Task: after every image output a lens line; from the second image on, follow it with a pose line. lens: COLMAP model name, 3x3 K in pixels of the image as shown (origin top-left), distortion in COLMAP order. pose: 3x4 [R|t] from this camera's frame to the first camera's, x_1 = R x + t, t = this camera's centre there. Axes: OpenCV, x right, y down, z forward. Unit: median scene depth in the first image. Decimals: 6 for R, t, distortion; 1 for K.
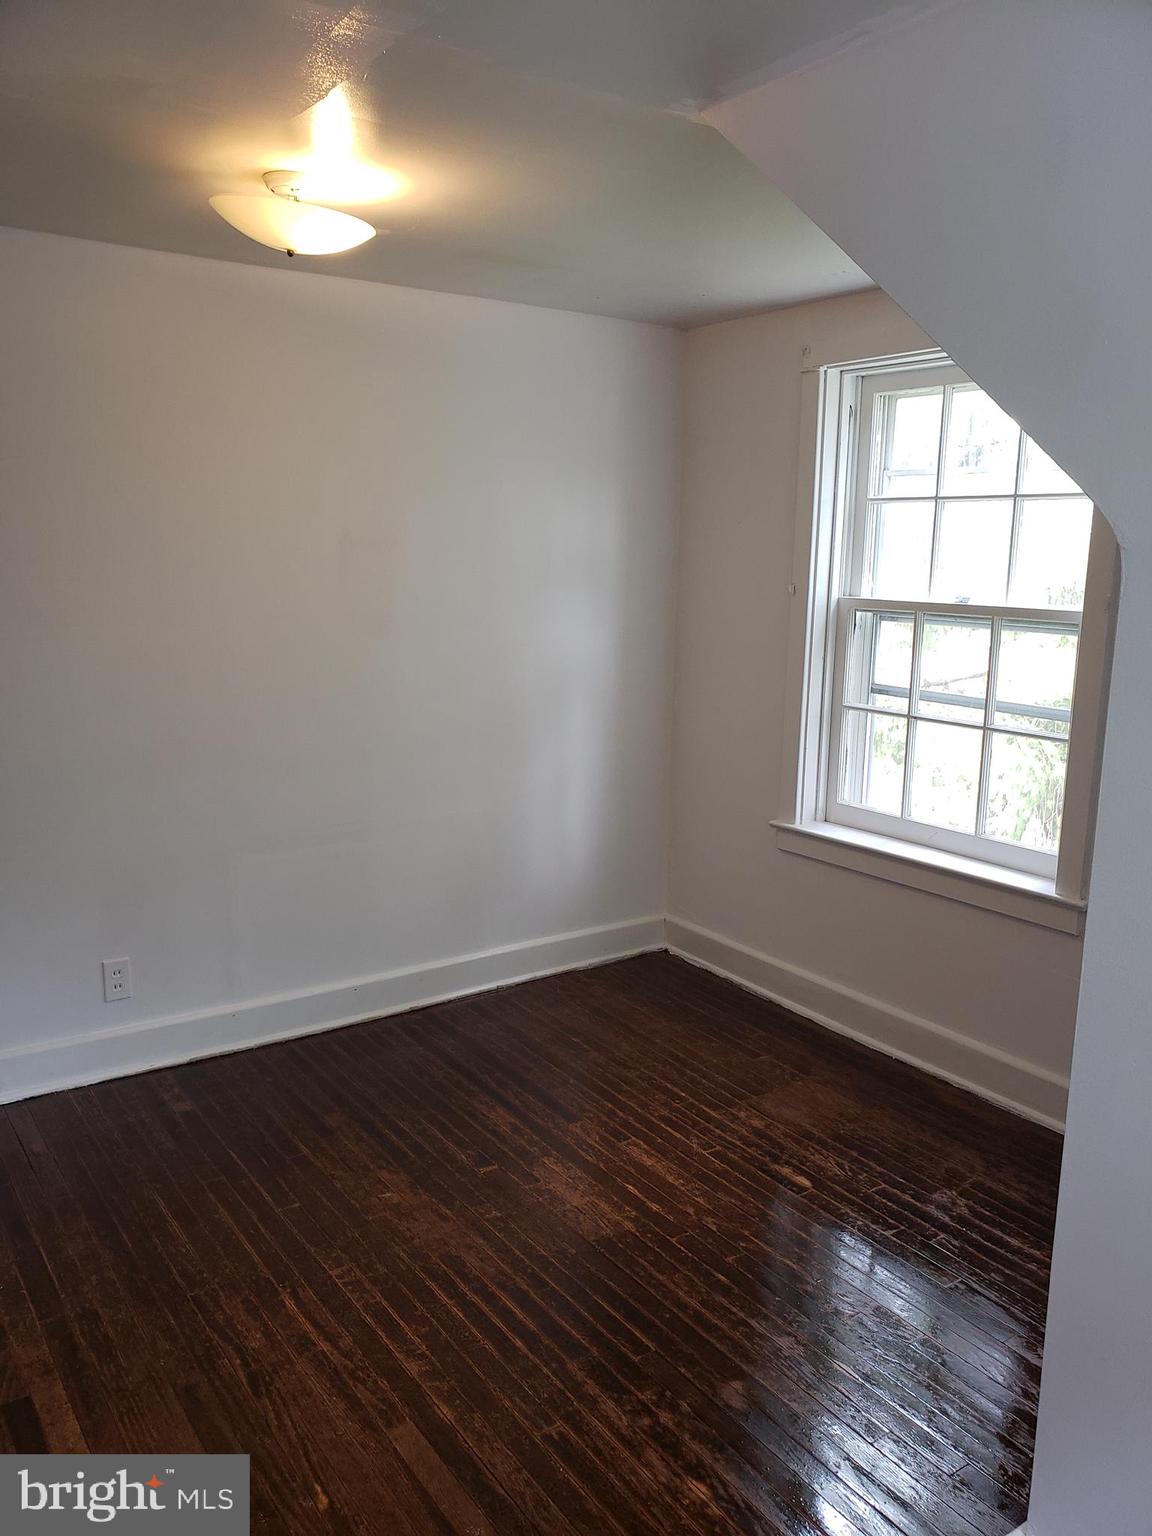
lens RADIAL K [[1174.7, 0, 576.0], [0, 1174.7, 768.0], [0, 0, 1]] dist [0.008401, 0.012928]
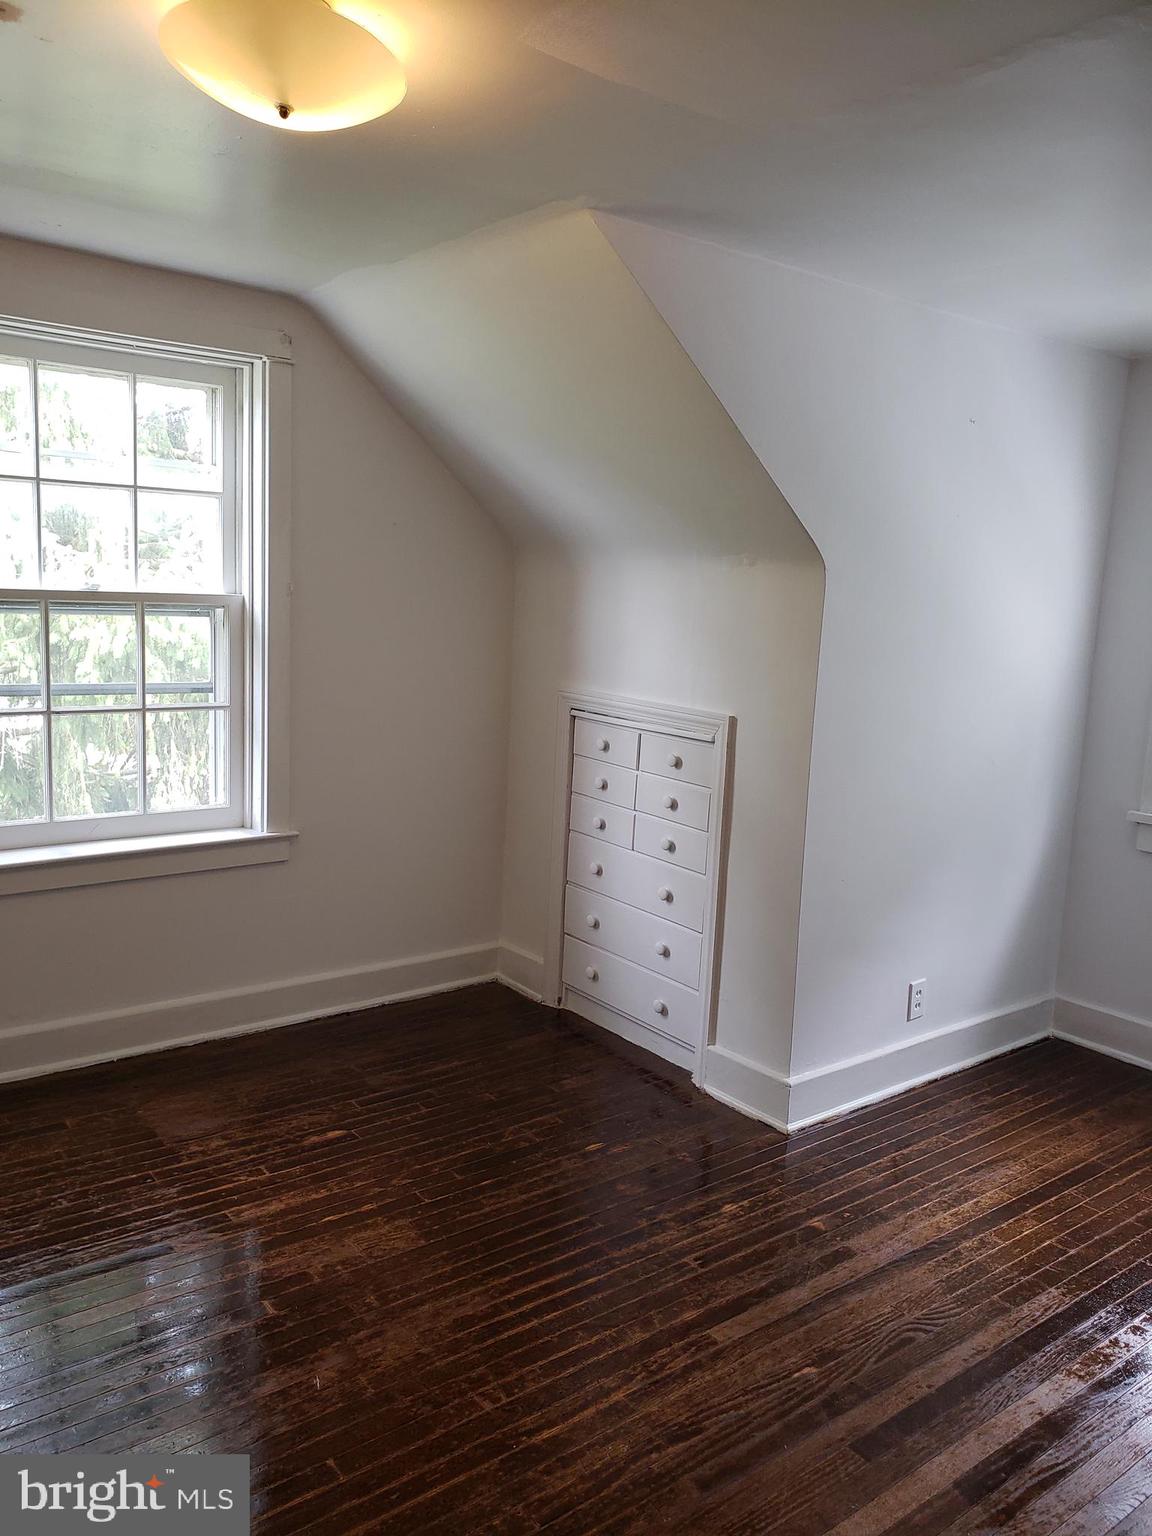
lens RADIAL K [[1173.2, 0, 576.0], [0, 1173.2, 768.0], [0, 0, 1]] dist [0.034255, 0.002716]
pose [[-0.027331, -0.183115, 0.982711, -0.852568], [0.135862, 0.973276, 0.185136, -0.152849], [-0.990351, 0.138573, -0.001722, 0.769480]]
